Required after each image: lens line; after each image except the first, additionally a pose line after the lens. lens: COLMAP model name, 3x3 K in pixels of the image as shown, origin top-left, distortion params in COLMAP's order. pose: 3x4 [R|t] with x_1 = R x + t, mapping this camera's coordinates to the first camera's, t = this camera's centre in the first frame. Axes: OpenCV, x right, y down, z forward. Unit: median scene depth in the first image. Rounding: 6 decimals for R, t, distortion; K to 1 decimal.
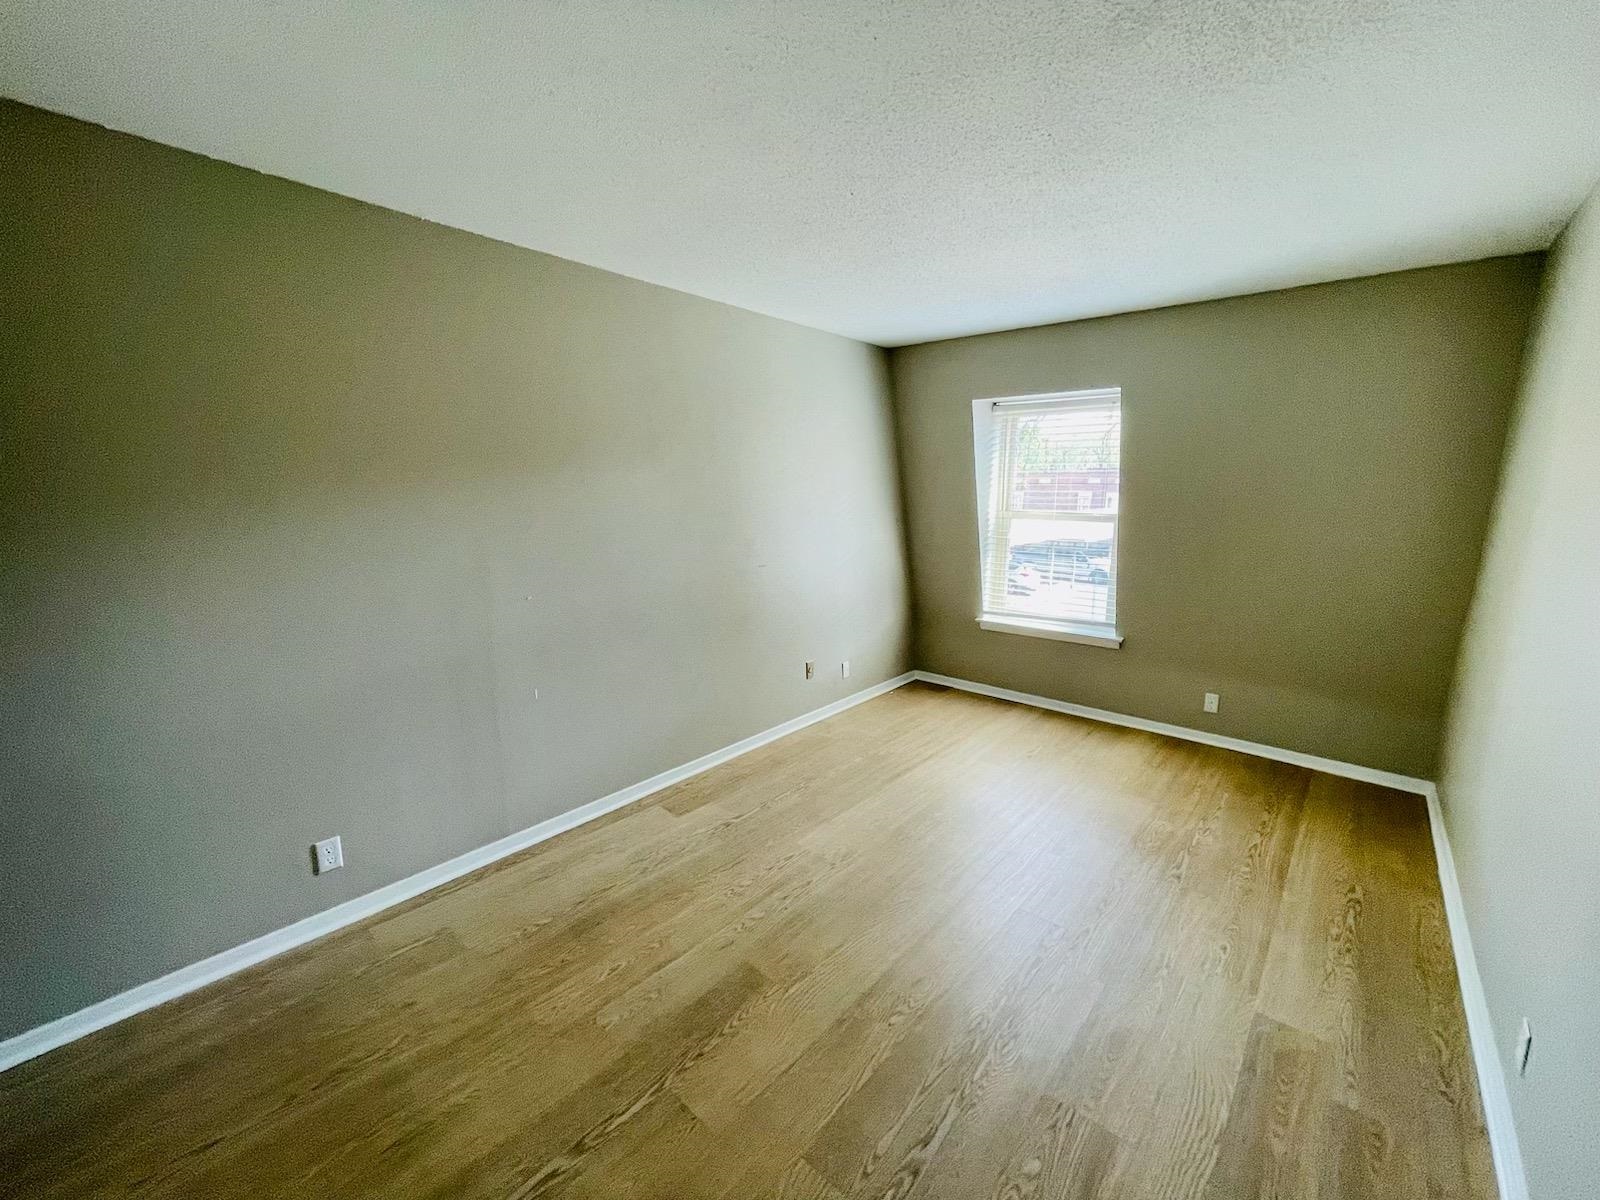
lens RADIAL K [[647.2, 0, 801.7], [0, 647.2, 604.4], [0, 0, 1]] dist [-0.009236, -0.000646]
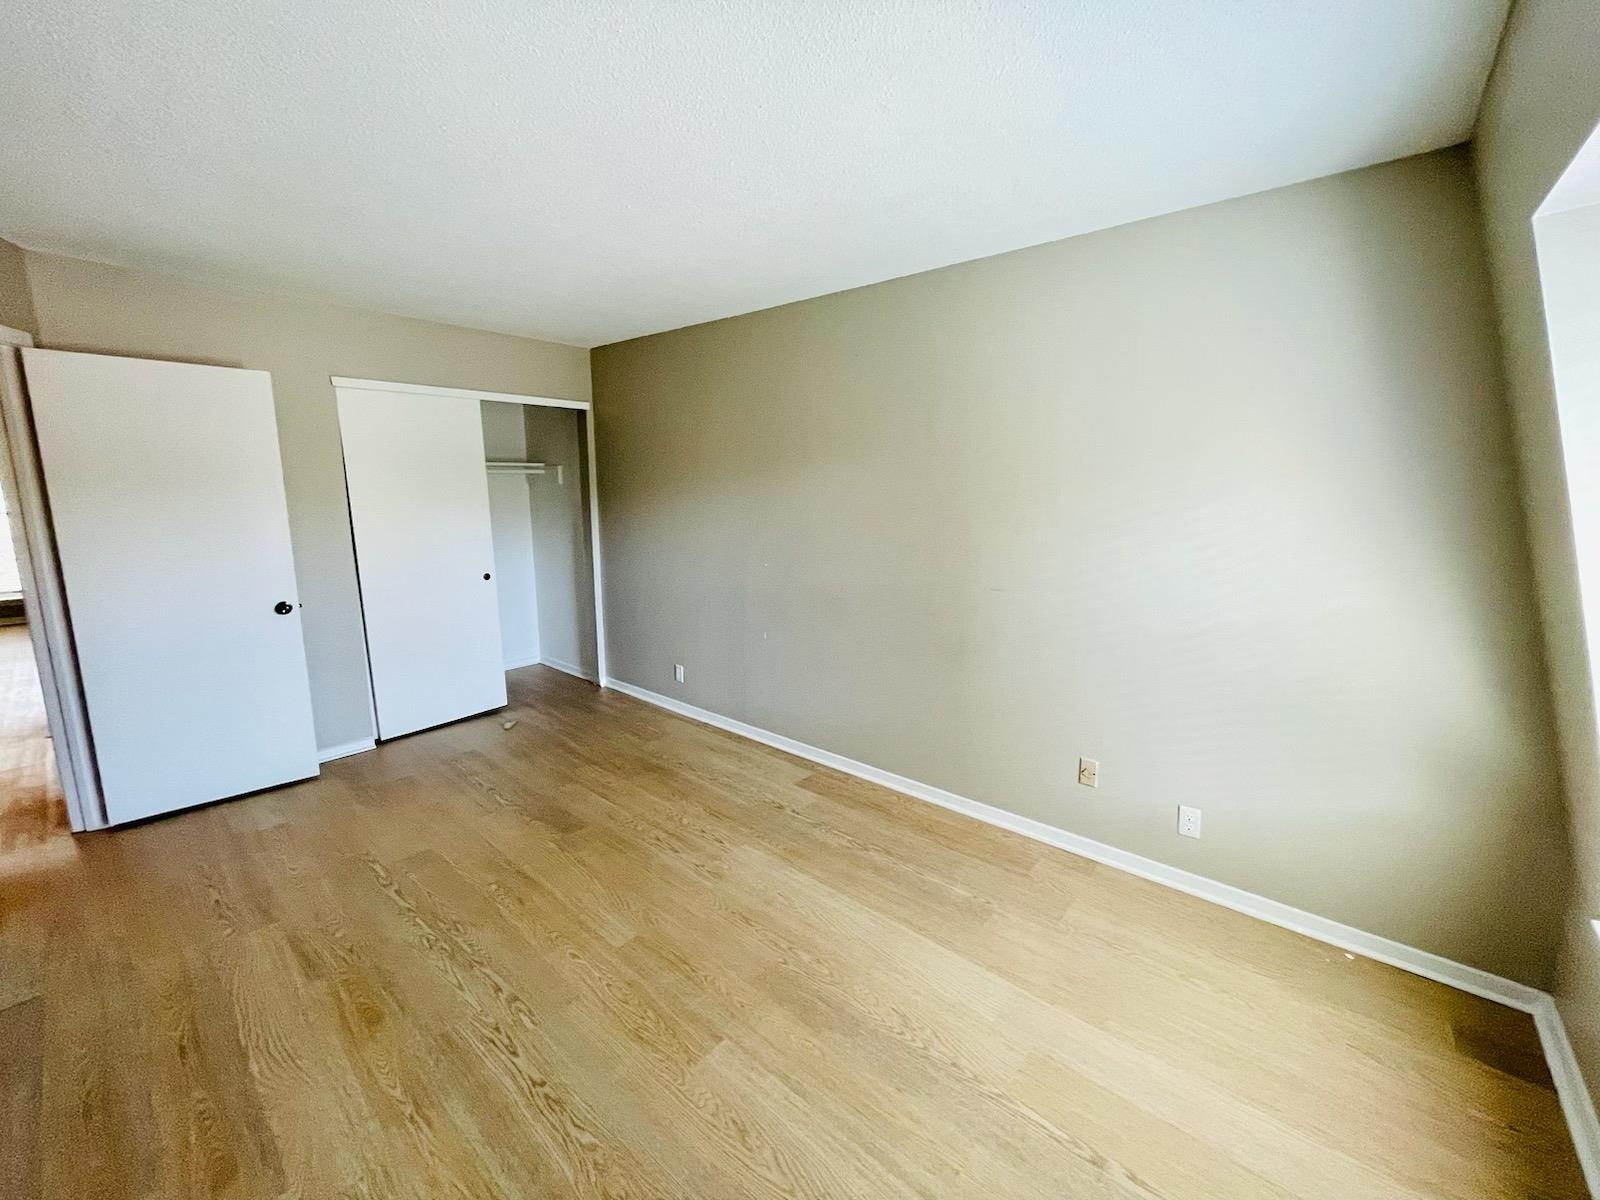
lens RADIAL K [[647.2, 0, 794.2], [0, 647.2, 601.7], [0, 0, 1]] dist [-0.009236, -0.000646]
pose [[0.001353, 0.181884, -0.983319, 0.793622], [-0.185289, 0.966338, 0.178488, -0.158686], [0.982683, 0.181957, 0.035009, 0.864112]]
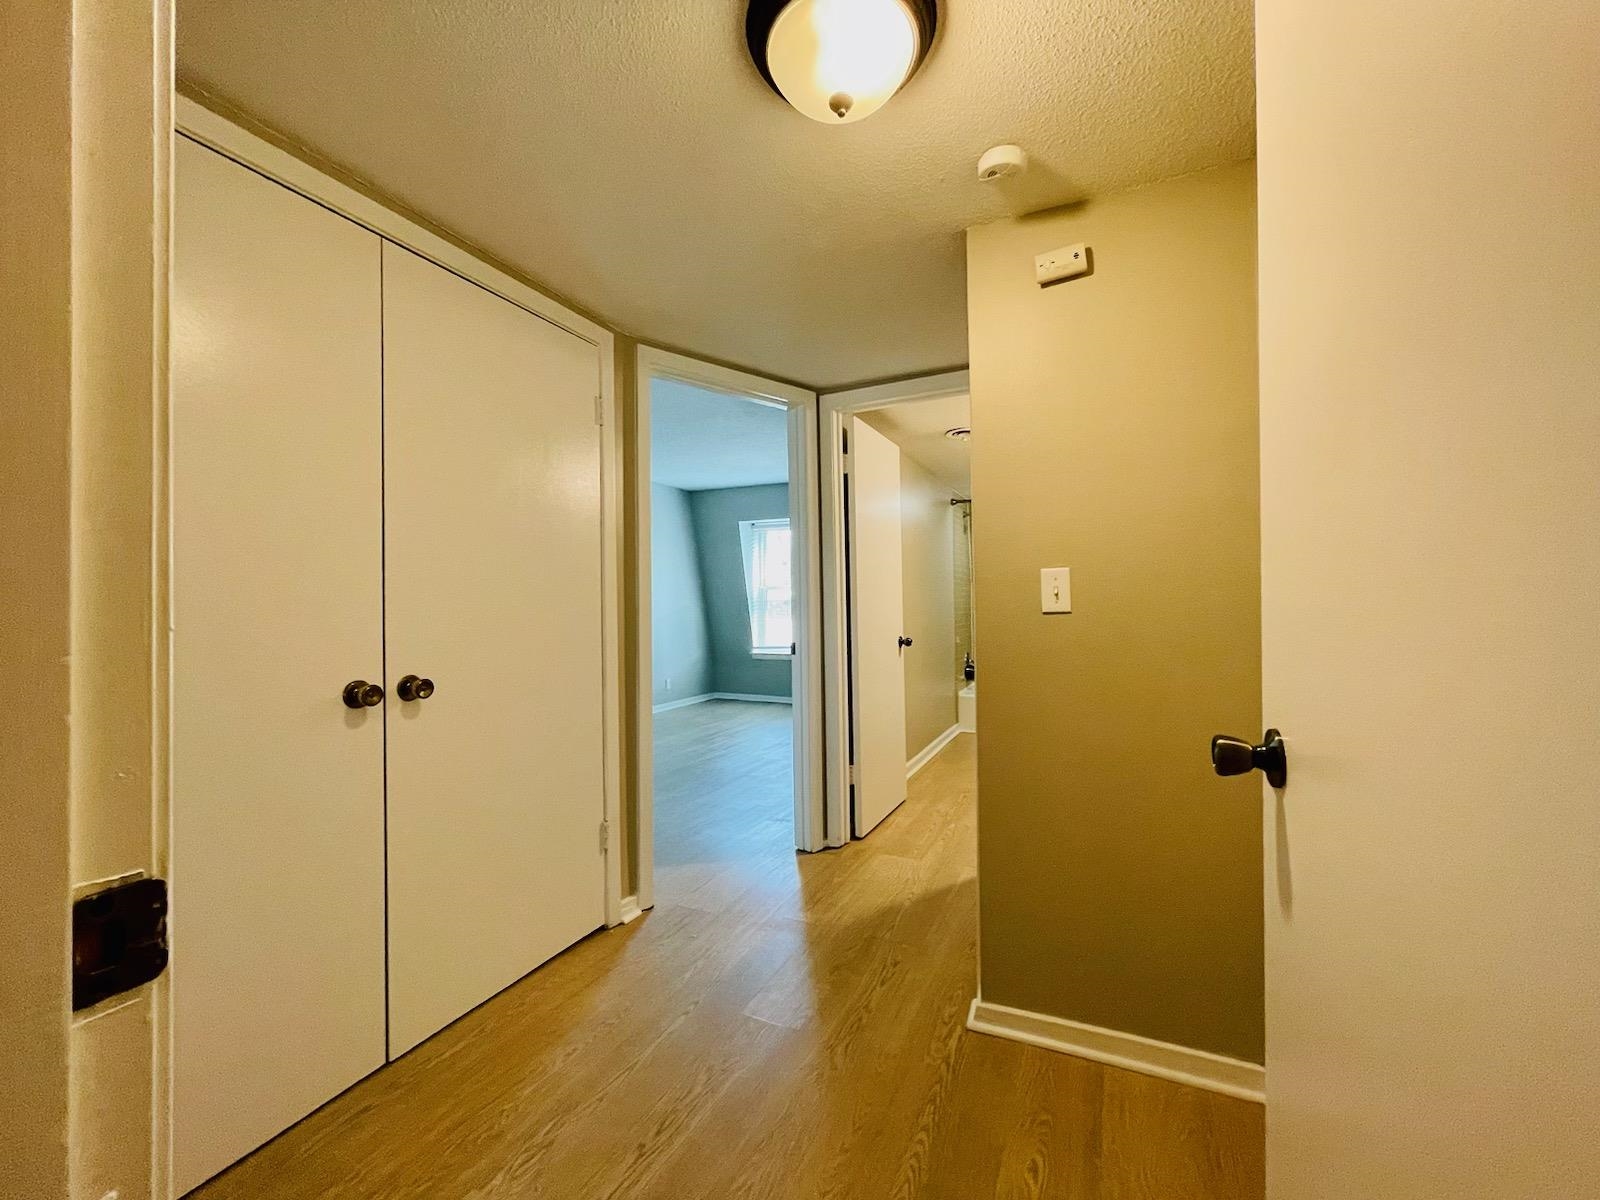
lens RADIAL K [[647.2, 0, 802.4], [0, 647.2, 599.1], [0, 0, 1]] dist [-0.009236, -0.000646]
pose [[0.955815, -0.000127, 0.293970, -0.114396], [0.061905, 0.977663, -0.200855, 0.327476], [-0.287378, 0.210178, 0.934473, -0.837022]]
